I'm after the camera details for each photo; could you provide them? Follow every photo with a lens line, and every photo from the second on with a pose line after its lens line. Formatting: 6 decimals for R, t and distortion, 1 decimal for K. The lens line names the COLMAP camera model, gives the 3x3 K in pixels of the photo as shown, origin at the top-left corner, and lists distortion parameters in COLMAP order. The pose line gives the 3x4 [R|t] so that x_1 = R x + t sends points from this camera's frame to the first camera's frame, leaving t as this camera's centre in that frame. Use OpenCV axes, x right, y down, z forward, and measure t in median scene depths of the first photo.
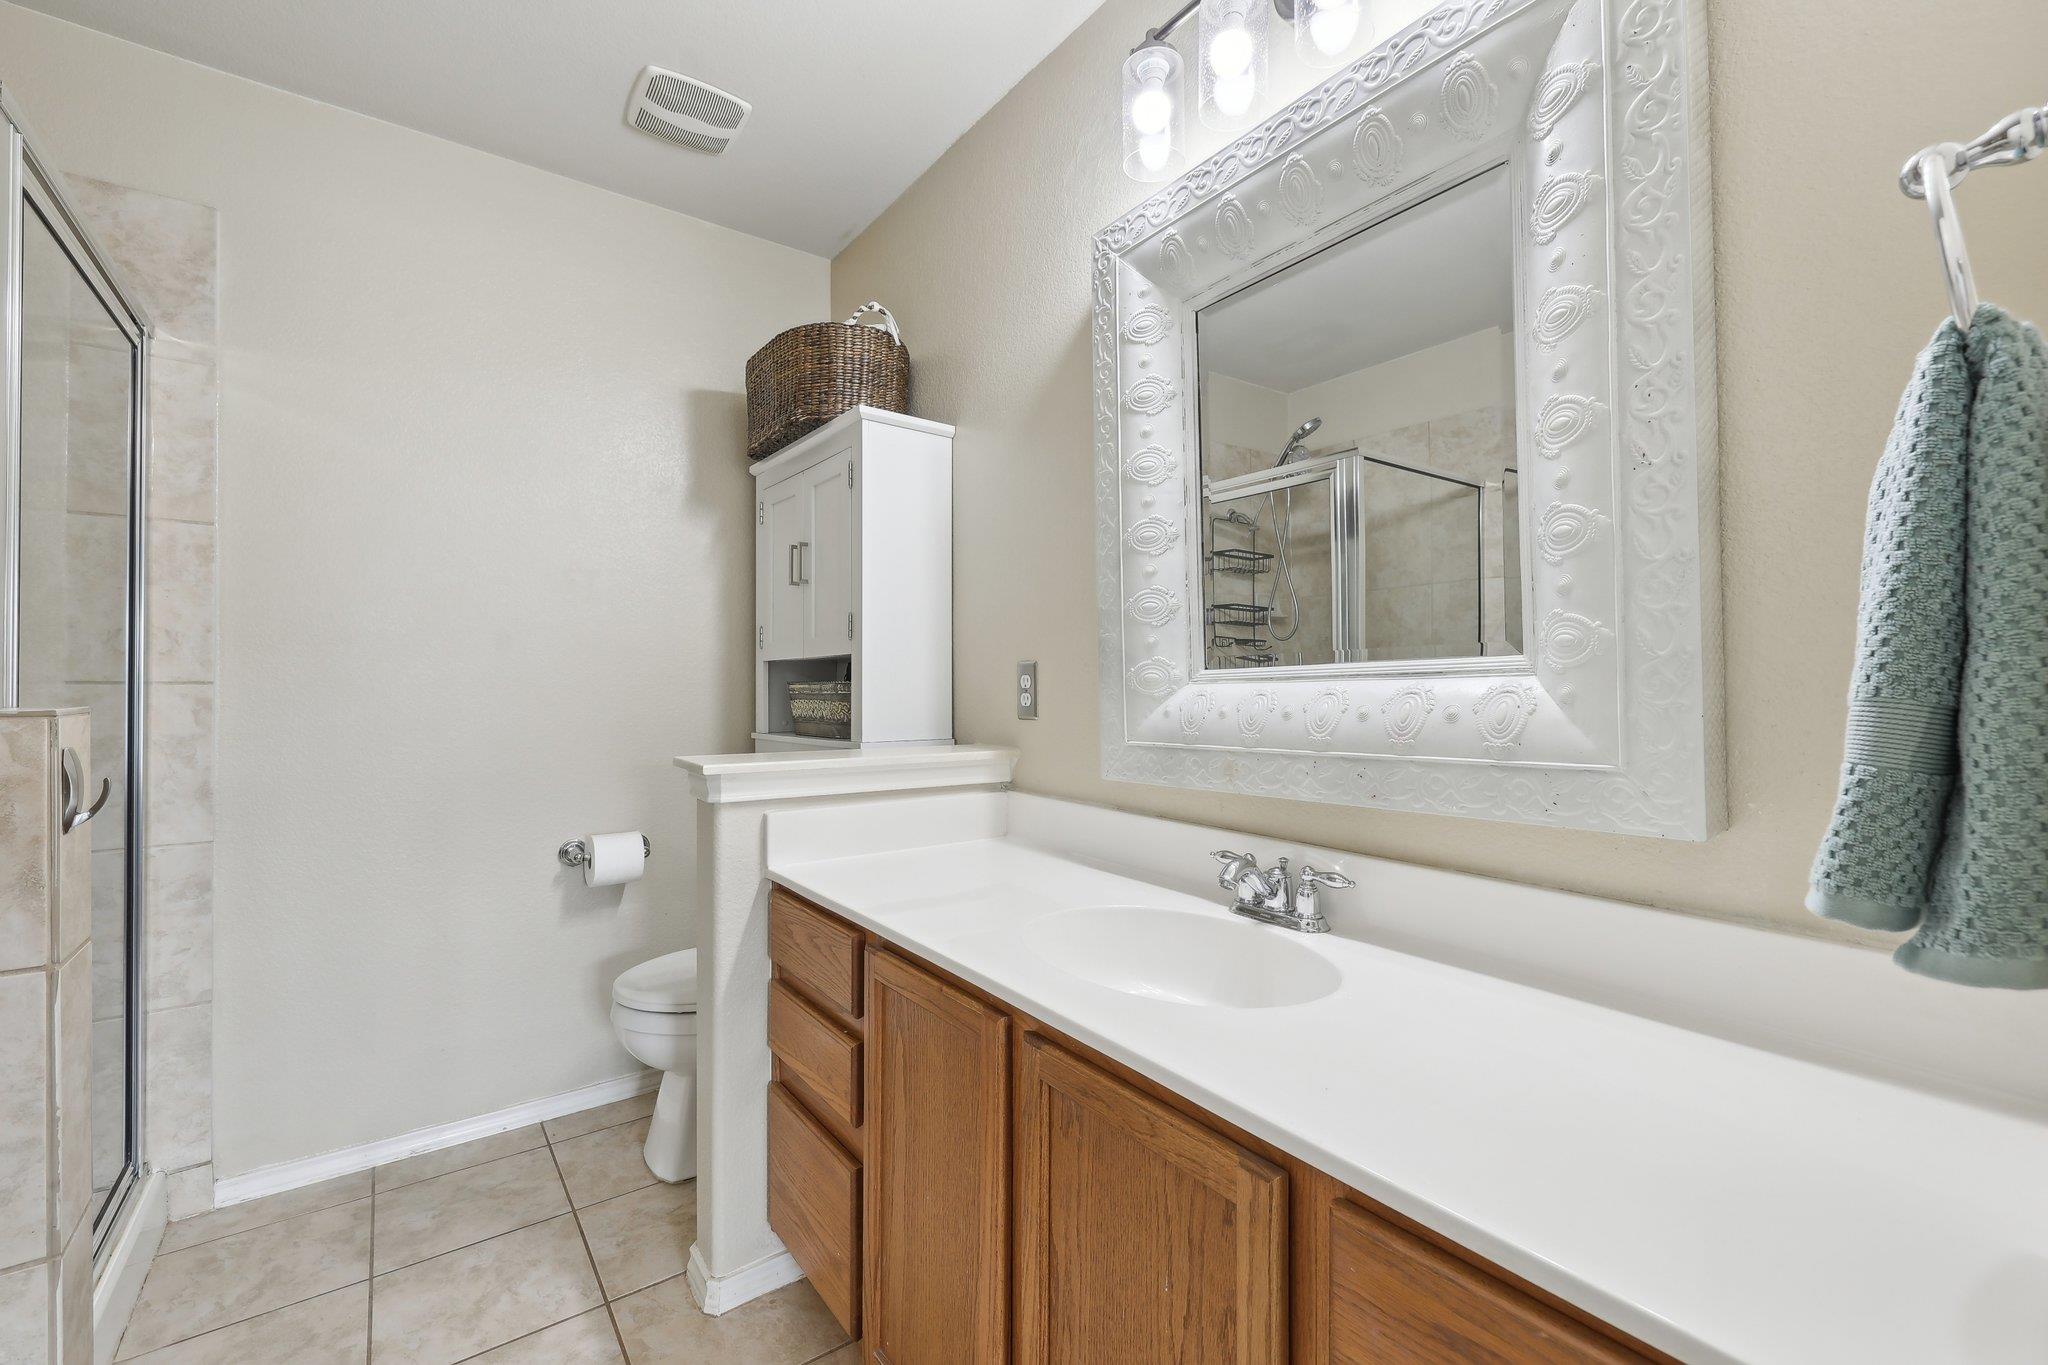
lens RADIAL K [[856.2, 0, 1028.2], [0, 856.2, 673.1], [0, 0, 1]] dist [-0.001522, 0.000671]
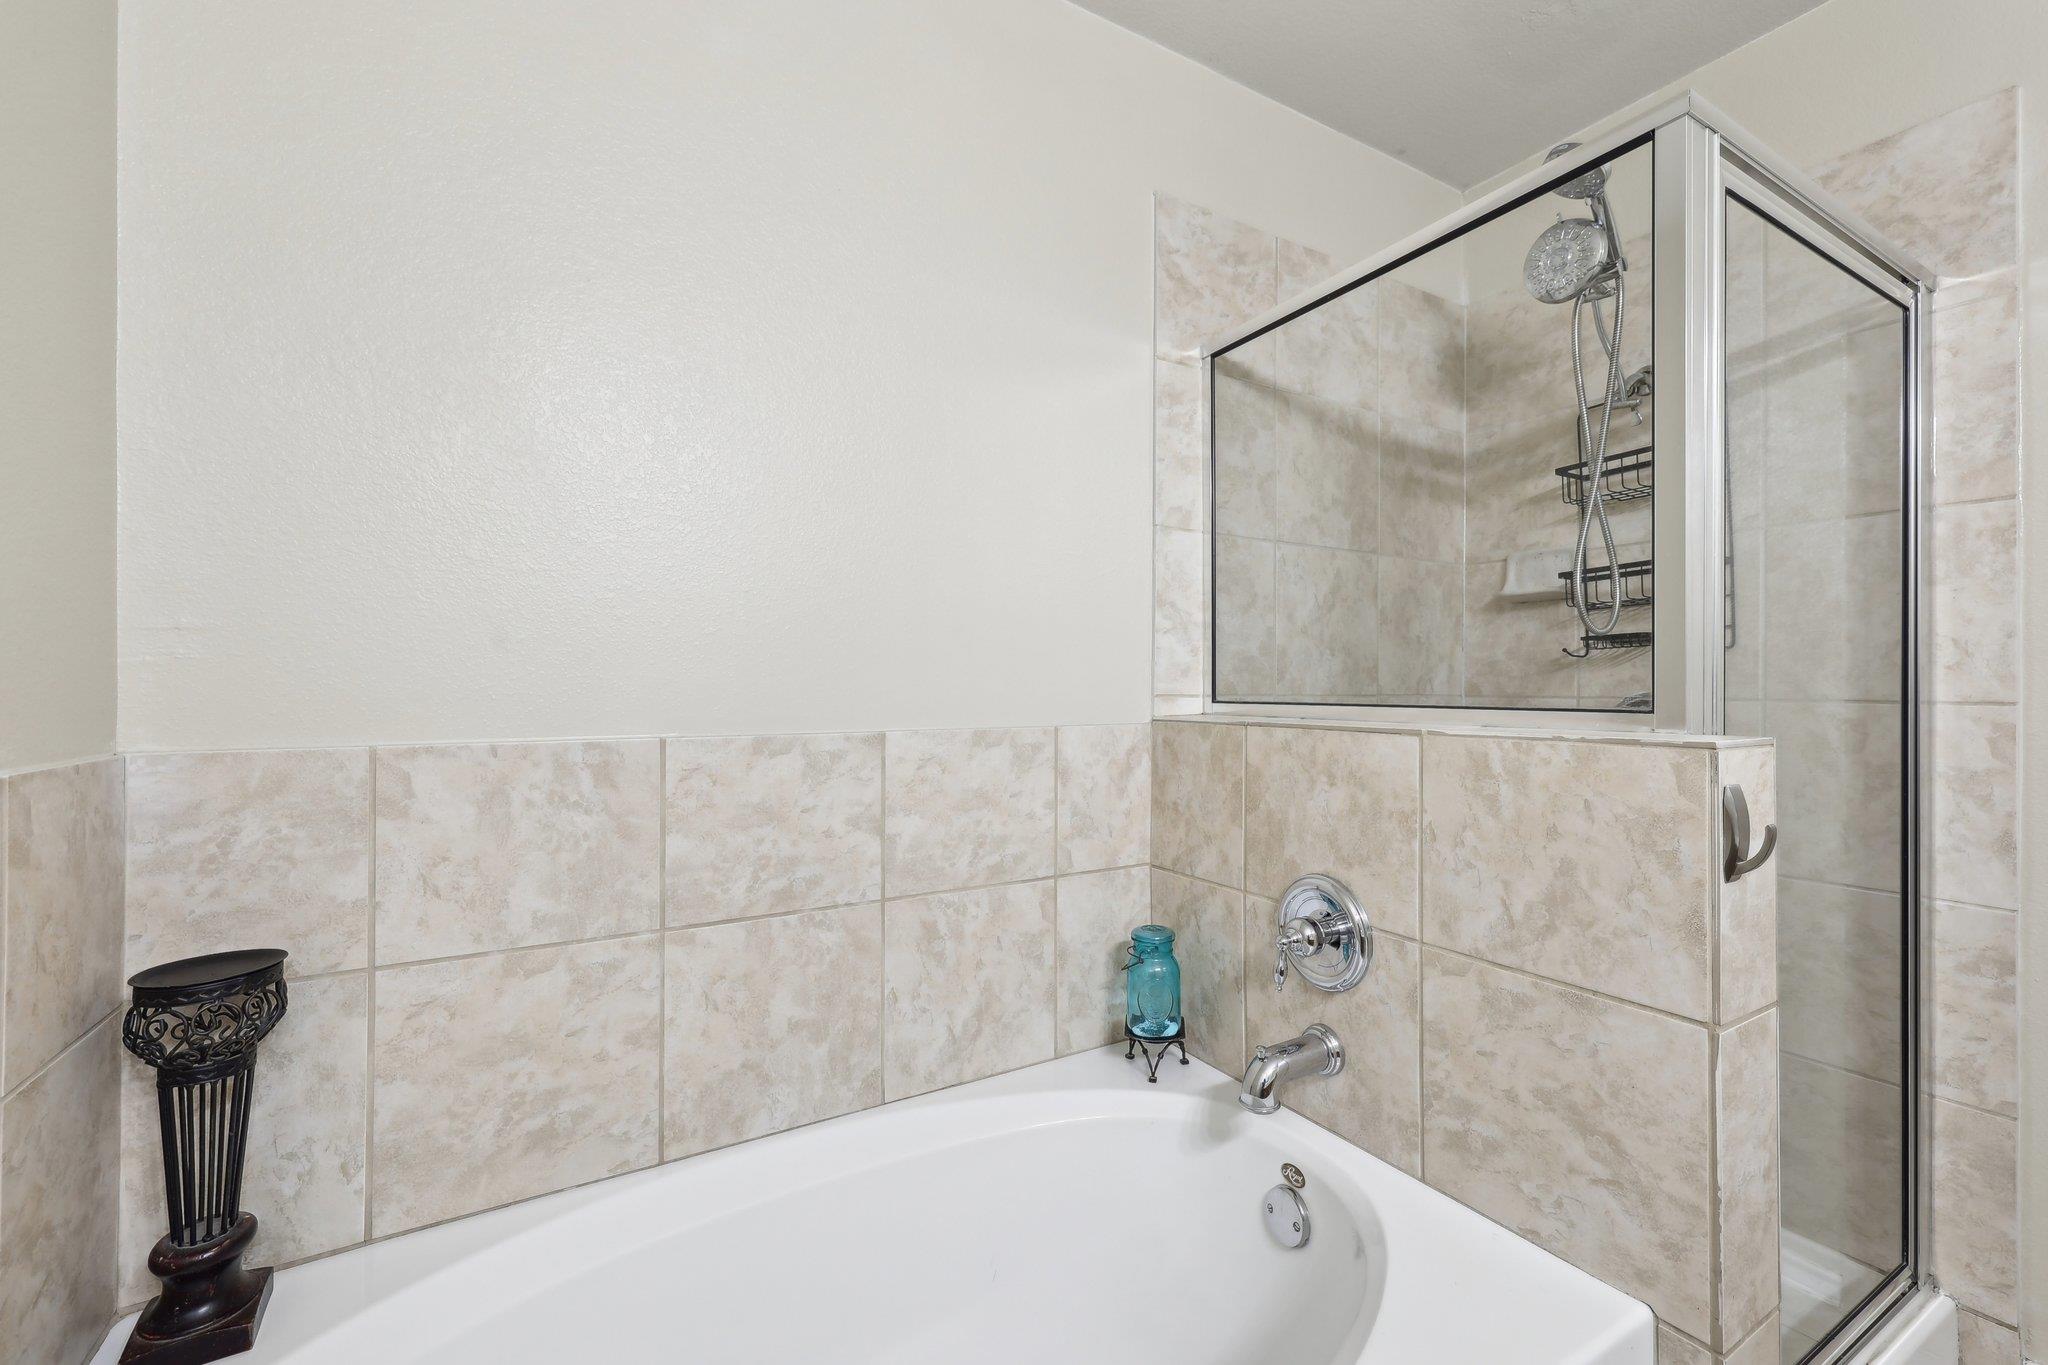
lens RADIAL K [[856.2, 0, 1031.7], [0, 856.2, 683.5], [0, 0, 1]] dist [-0.001522, 0.000671]
pose [[-0.117443, -0.001839, -0.993078, -0.089944], [0.007466, 0.999968, -0.002734, -0.011745], [0.993052, -0.007735, -0.117425, 0.218873]]
